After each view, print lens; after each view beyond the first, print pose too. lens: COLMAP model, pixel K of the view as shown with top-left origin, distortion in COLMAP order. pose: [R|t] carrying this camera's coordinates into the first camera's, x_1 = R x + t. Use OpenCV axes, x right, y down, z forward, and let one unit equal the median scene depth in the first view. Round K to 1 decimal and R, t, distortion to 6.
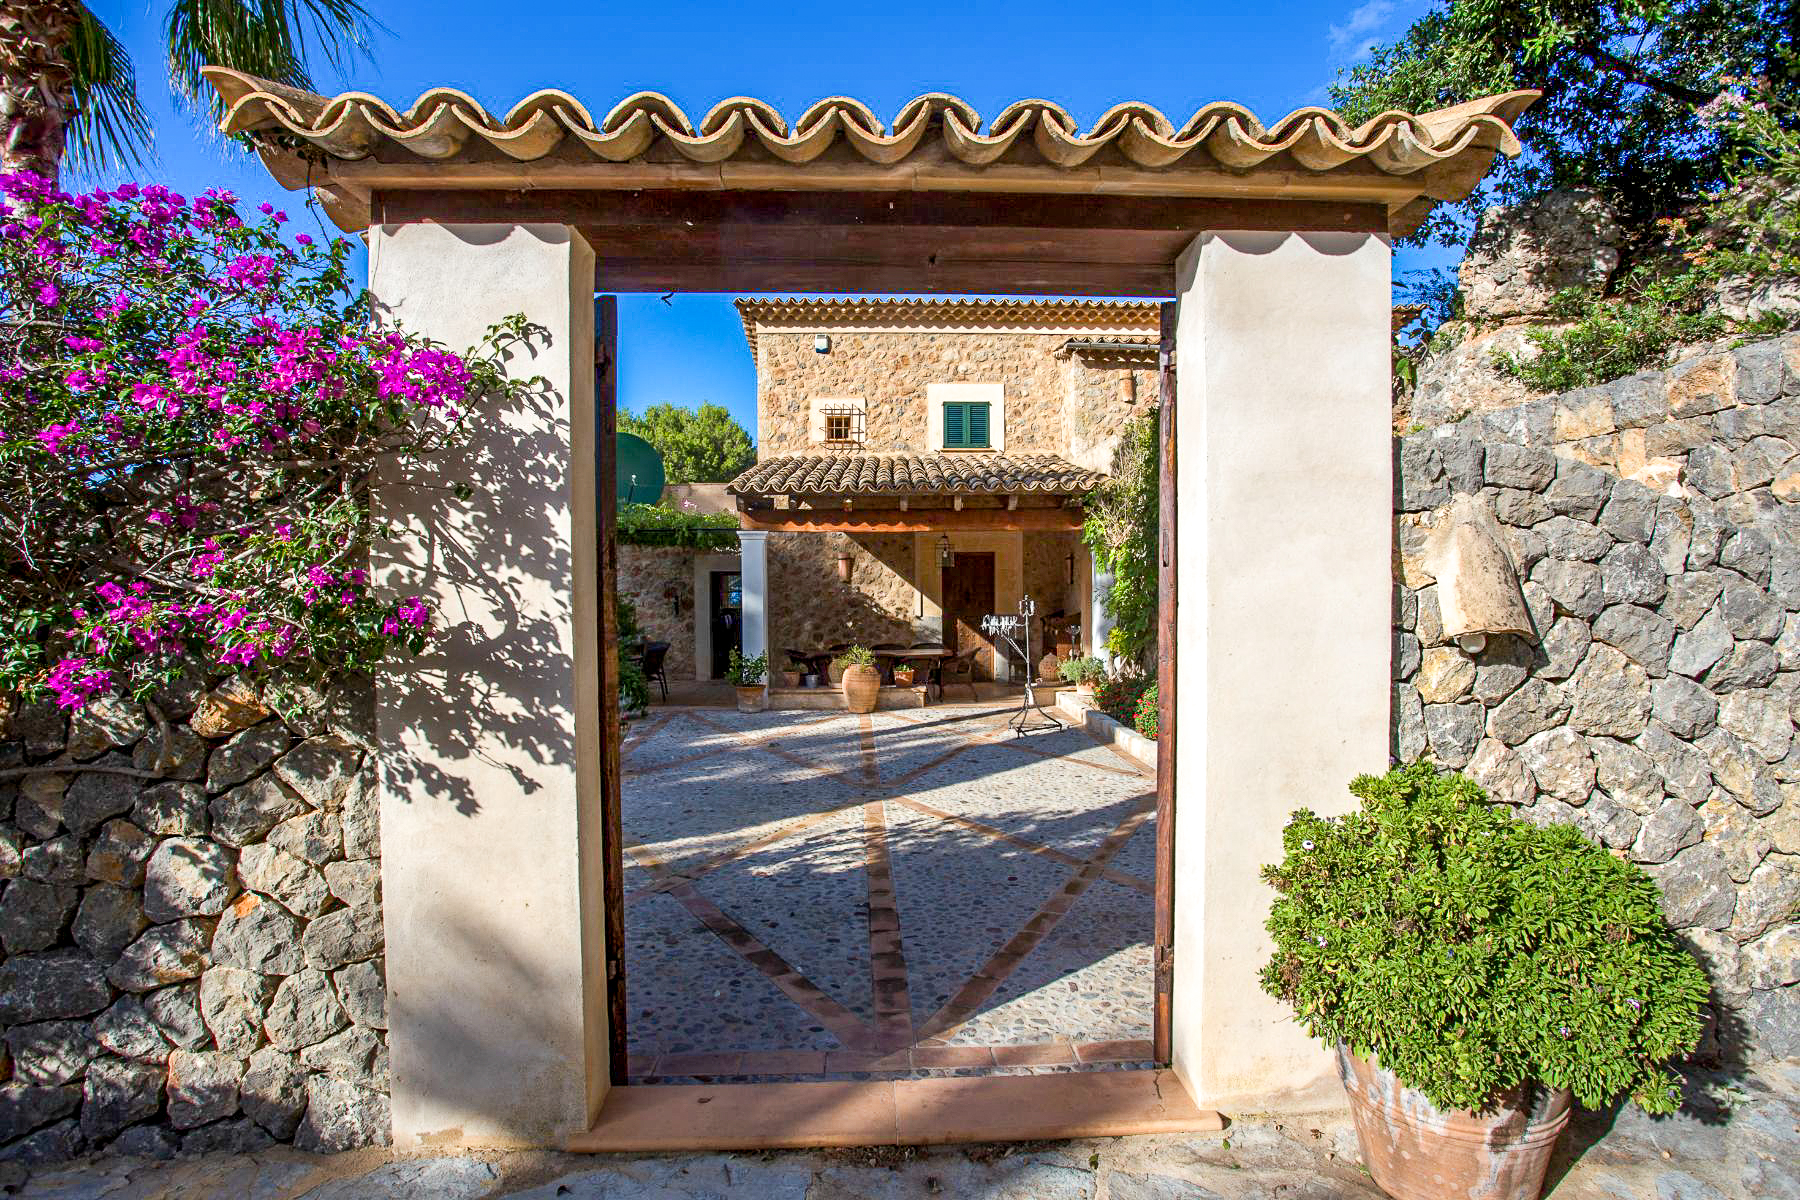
lens RADIAL K [[962.3, 0, 927.4], [0, 962.3, 601.5], [0, 0, 1]] dist [-0.082545, 0.040154]
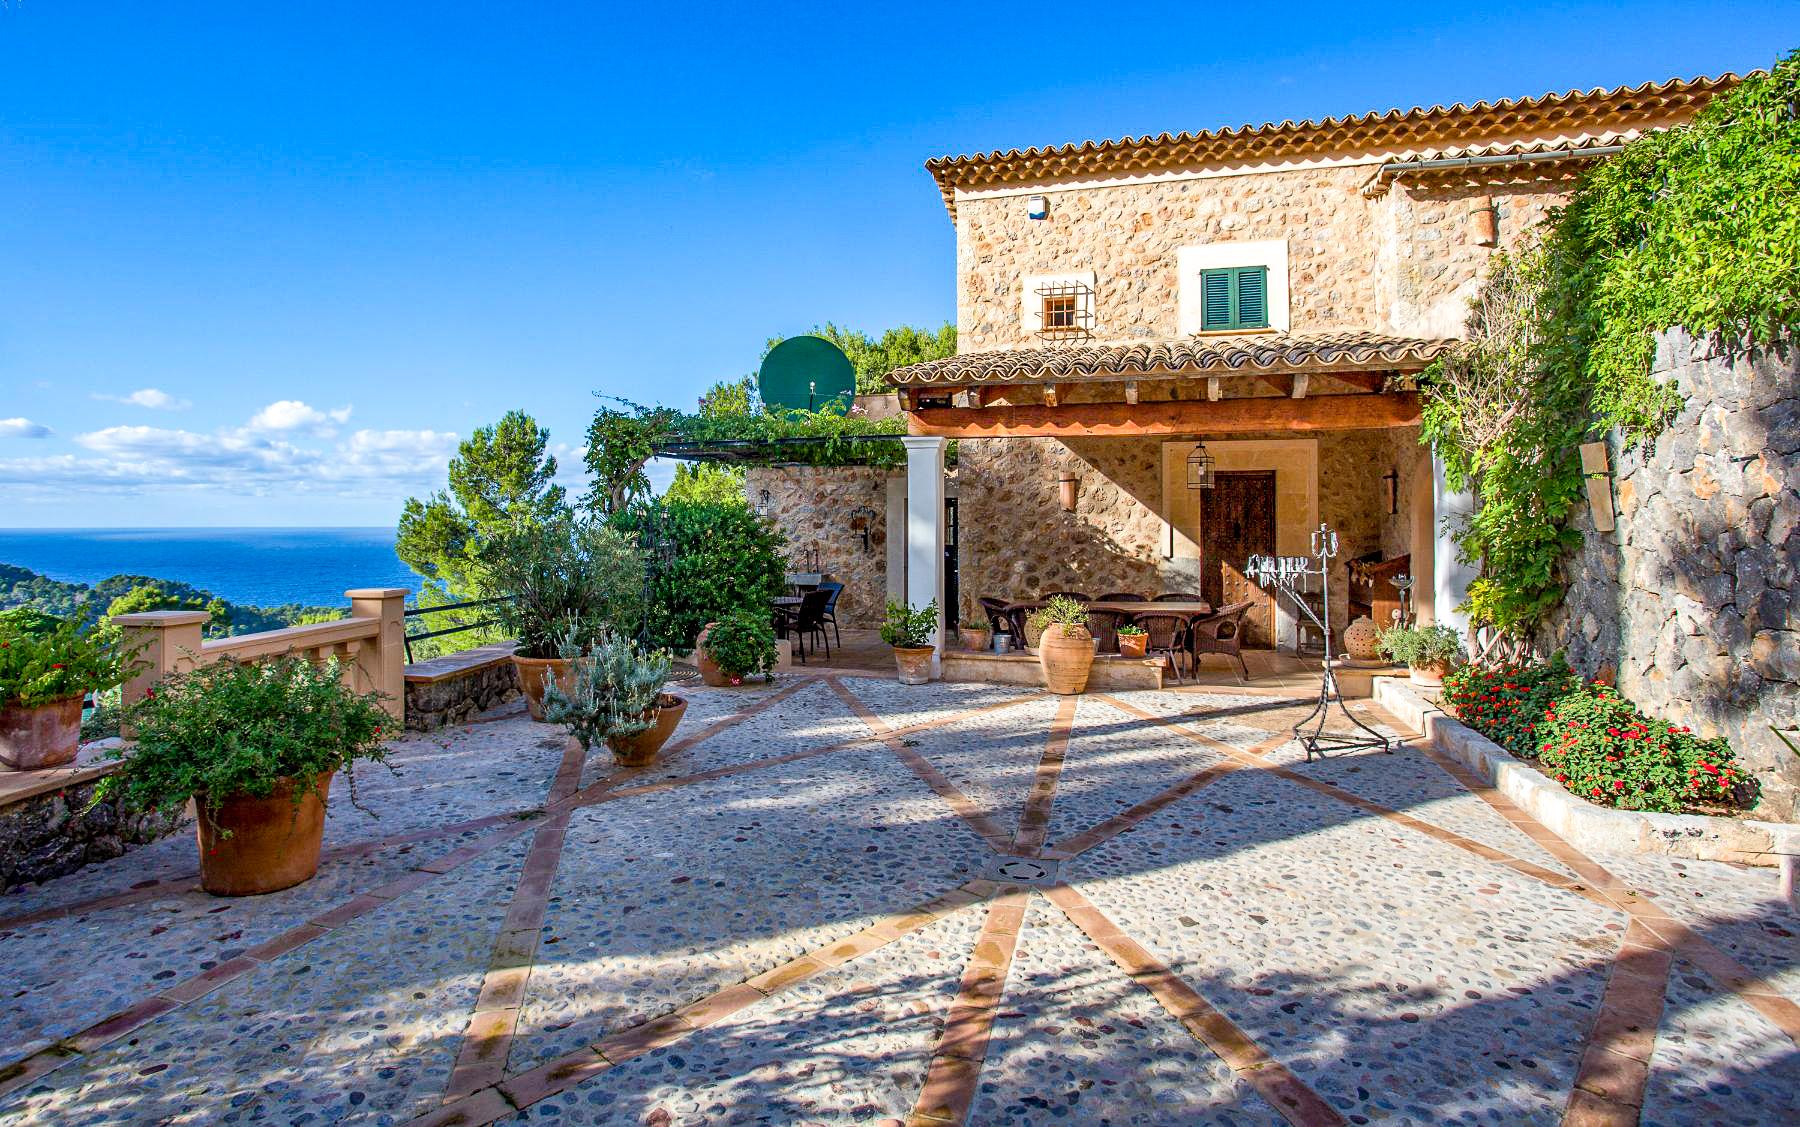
lens RADIAL K [[993.5, 0, 836.2], [0, 993.5, 497.5], [0, 0, 1]] dist [-0.081897, 0.049536]
pose [[0.935770, -0.000552, -0.352612, 0.025544], [-0.014849, 0.999050, -0.040971, 0.005638], [0.352299, 0.043575, 0.934872, 0.250412]]
